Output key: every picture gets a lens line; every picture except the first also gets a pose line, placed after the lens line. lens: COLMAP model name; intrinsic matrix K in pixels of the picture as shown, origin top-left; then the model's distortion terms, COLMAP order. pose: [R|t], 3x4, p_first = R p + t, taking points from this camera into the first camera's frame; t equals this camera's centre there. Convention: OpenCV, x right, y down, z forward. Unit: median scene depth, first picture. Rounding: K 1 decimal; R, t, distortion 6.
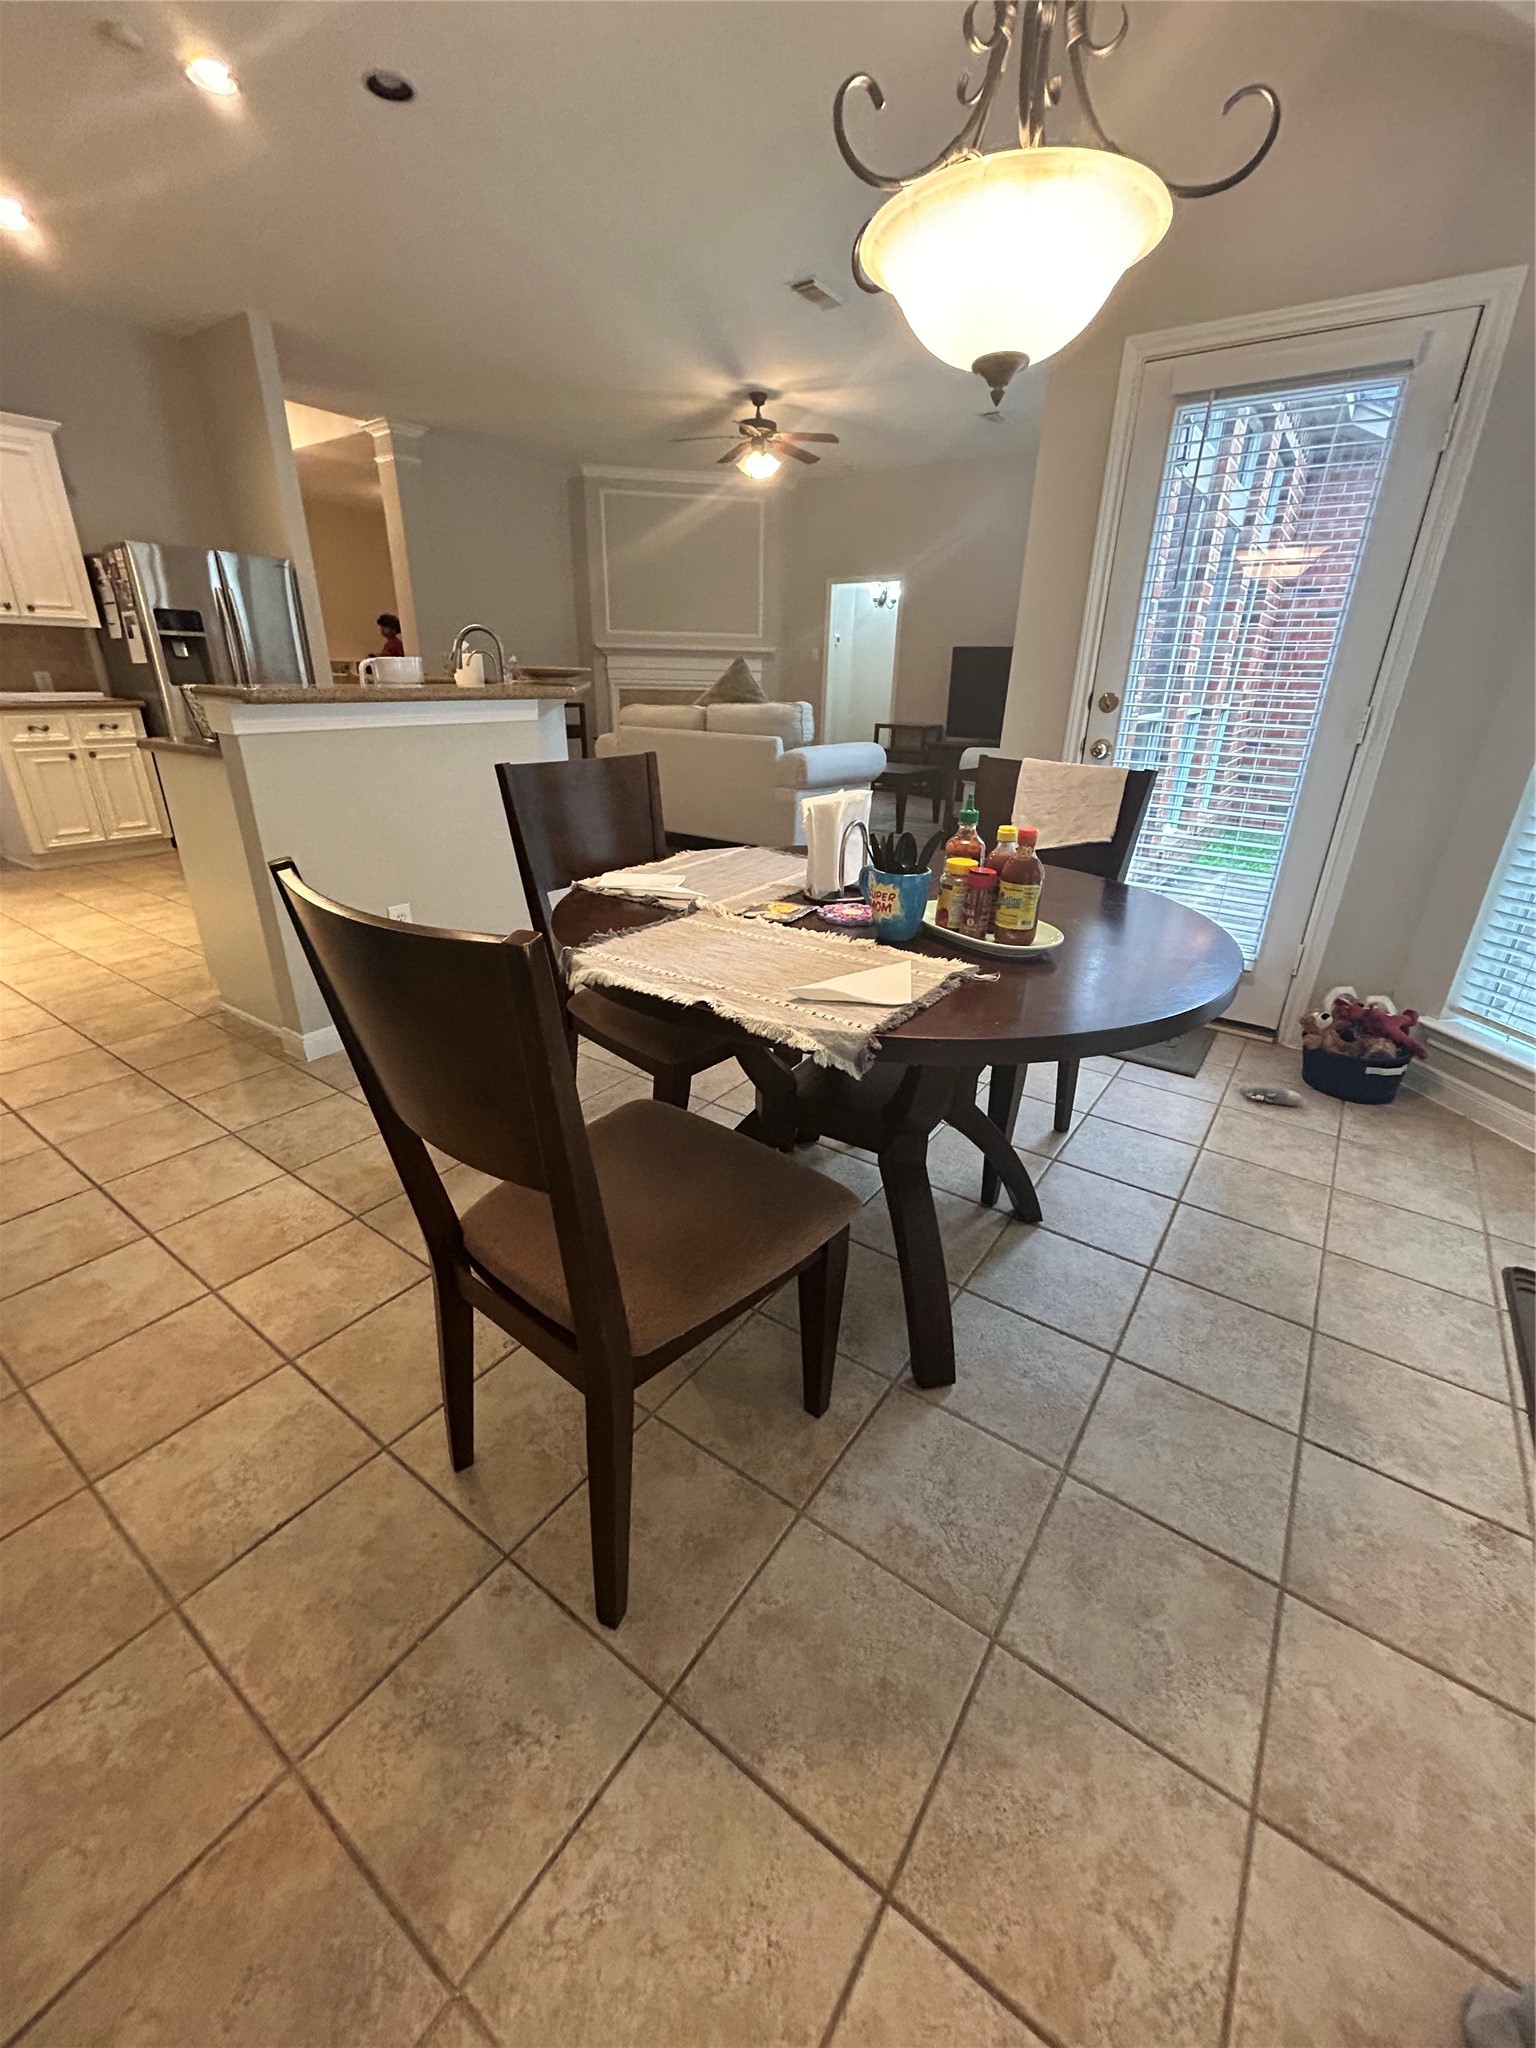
lens RADIAL K [[827.3, 0, 760.3], [0, 827.3, 1014.5], [0, 0, 1]] dist [-0.001384, 0.006353]
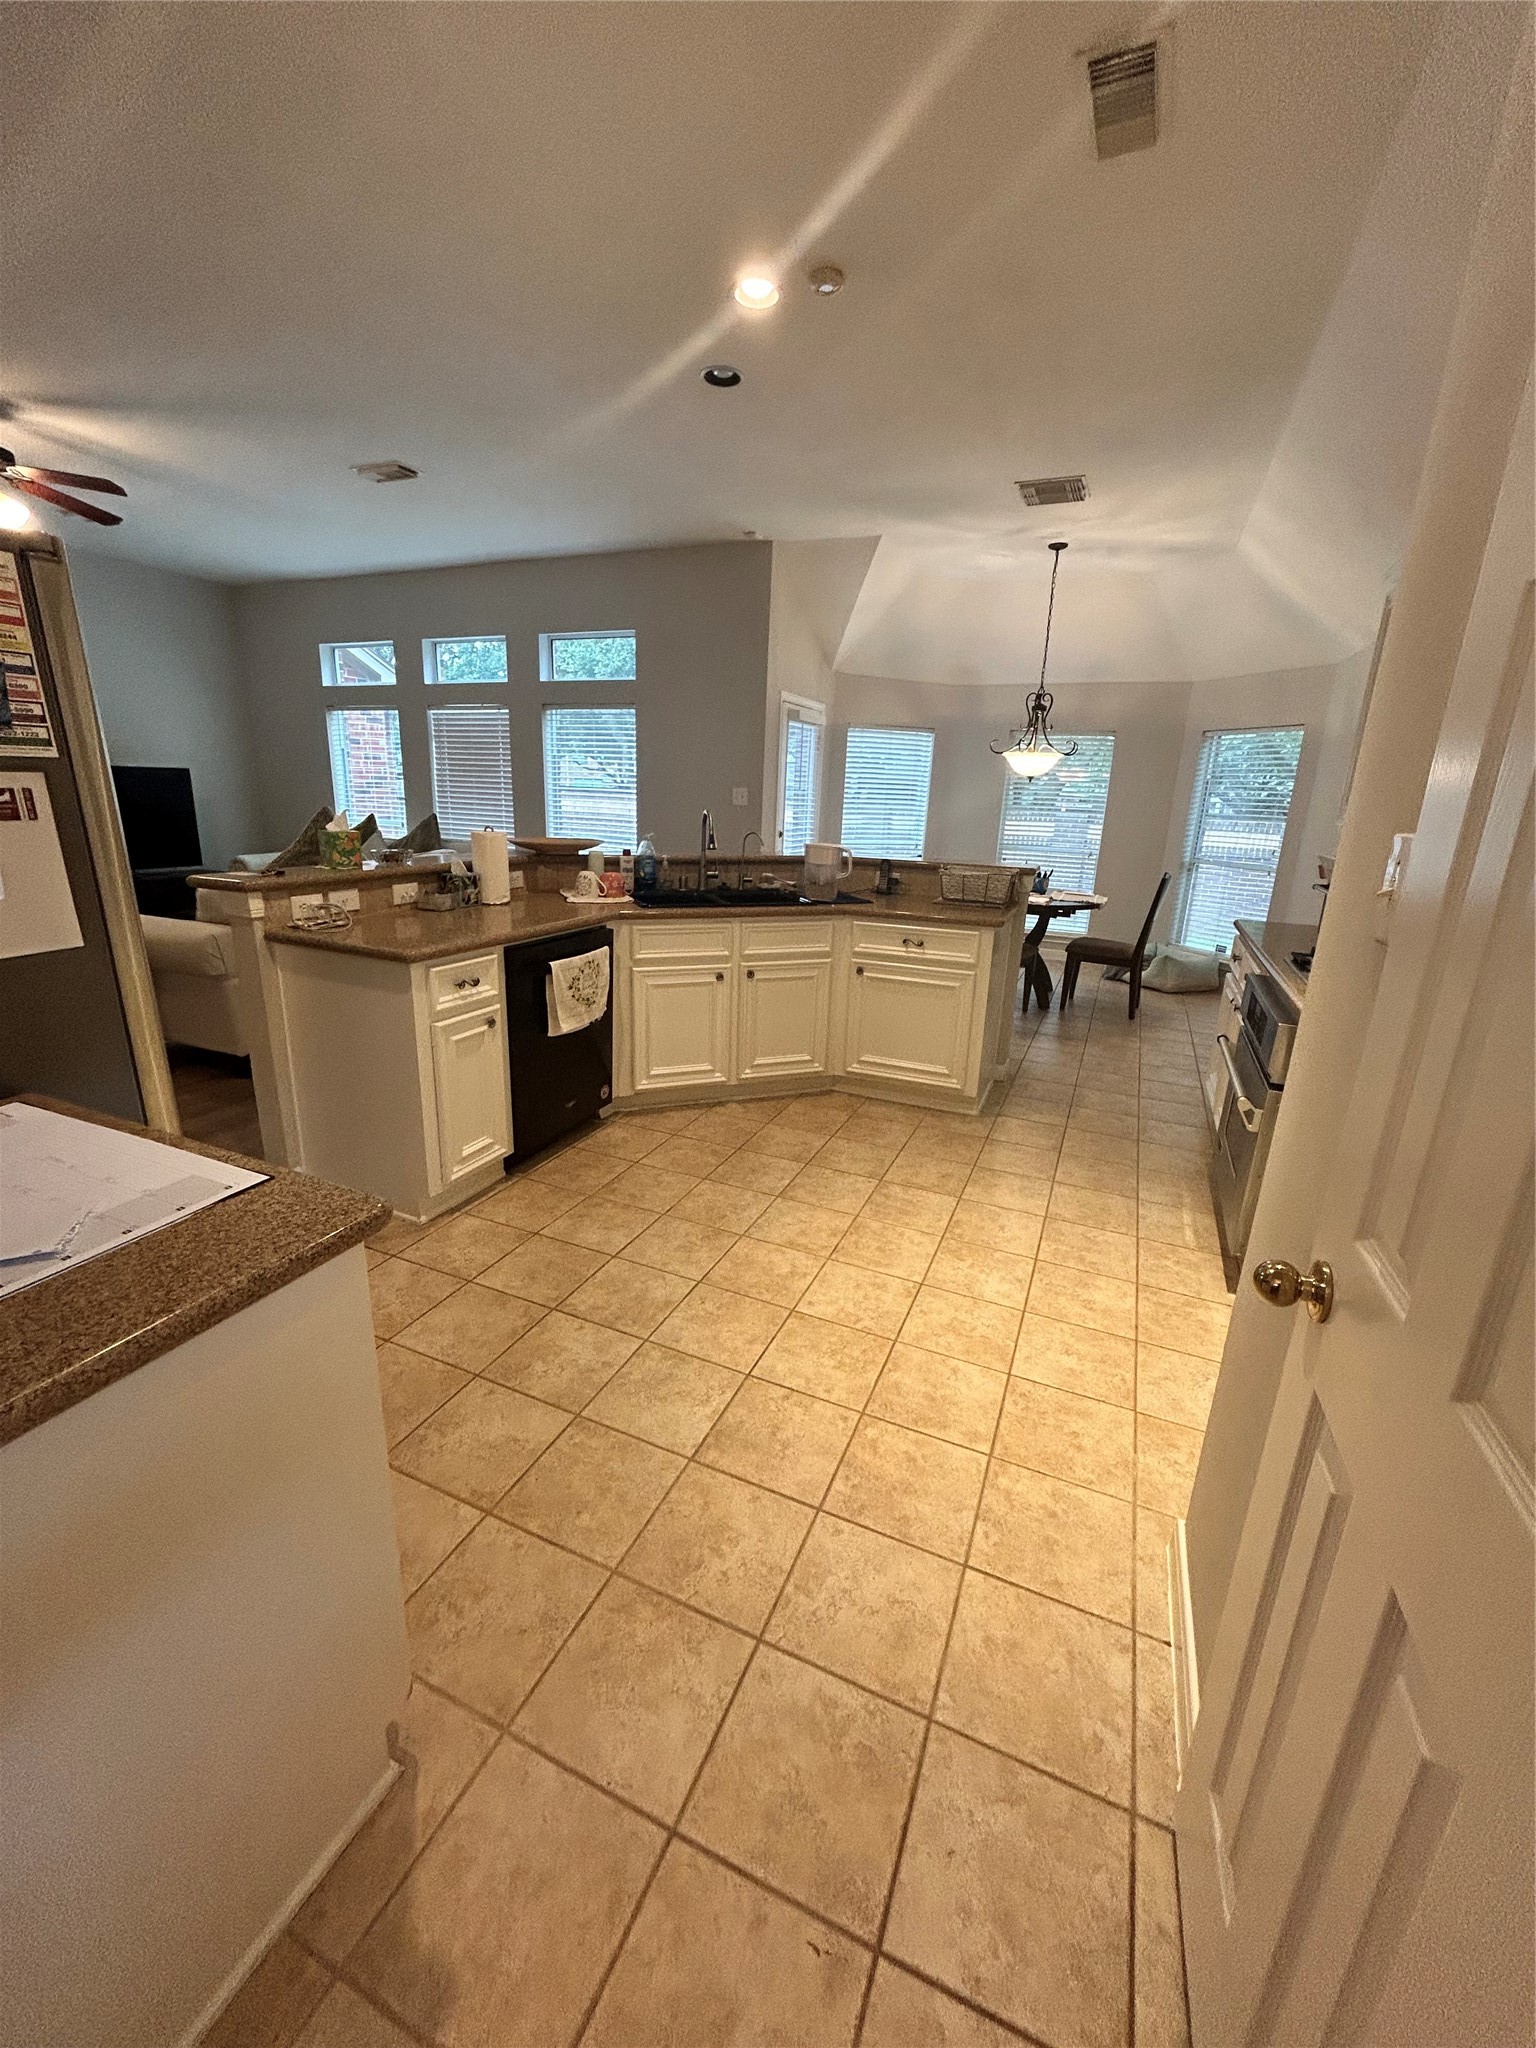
lens RADIAL K [[821.0, 0, 768.0], [0, 821.0, 1024.0], [0, 0, 1]] dist [-0.001109, 0.000060]
pose [[-0.205213, -0.295272, 0.933114, -0.958138], [0.341878, 0.871720, 0.351031, -0.380737], [-0.917064, 0.391048, -0.077941, 0.744827]]
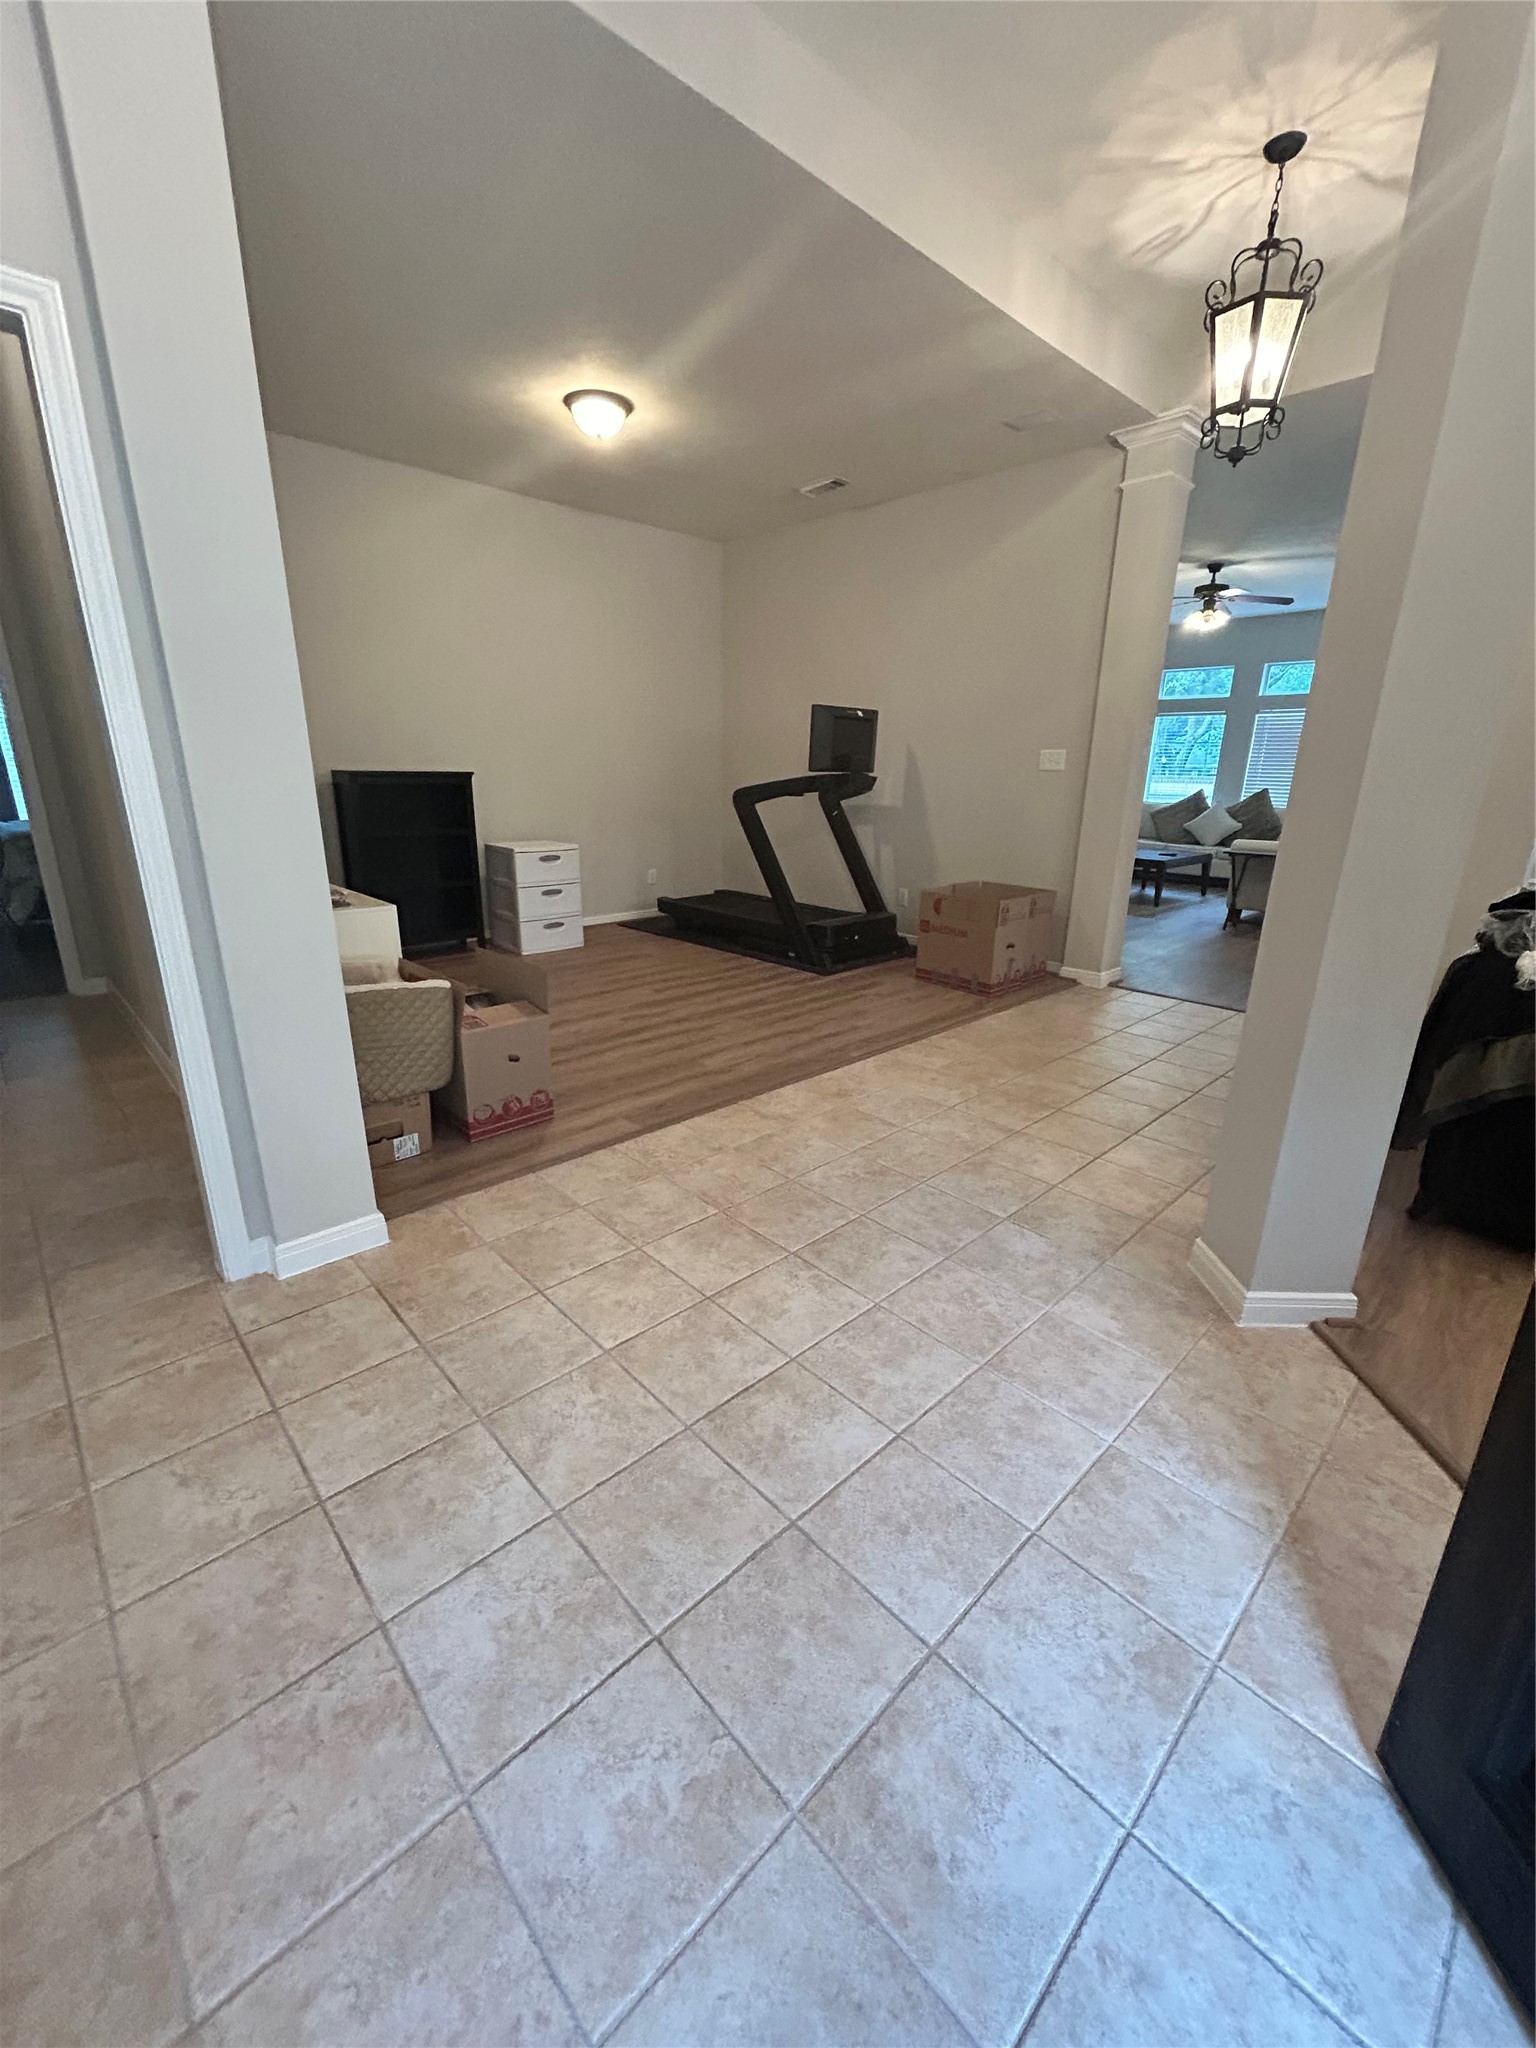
lens RADIAL K [[827.5, 0, 760.5], [0, 827.5, 1020.1], [0, 0, 1]] dist [-0.000021, 0.000218]
pose [[0.192563, -0.305160, 0.932629, -1.612186], [0.366938, 0.903860, 0.219984, -0.734380], [-0.910097, 0.299856, 0.286025, 1.621052]]
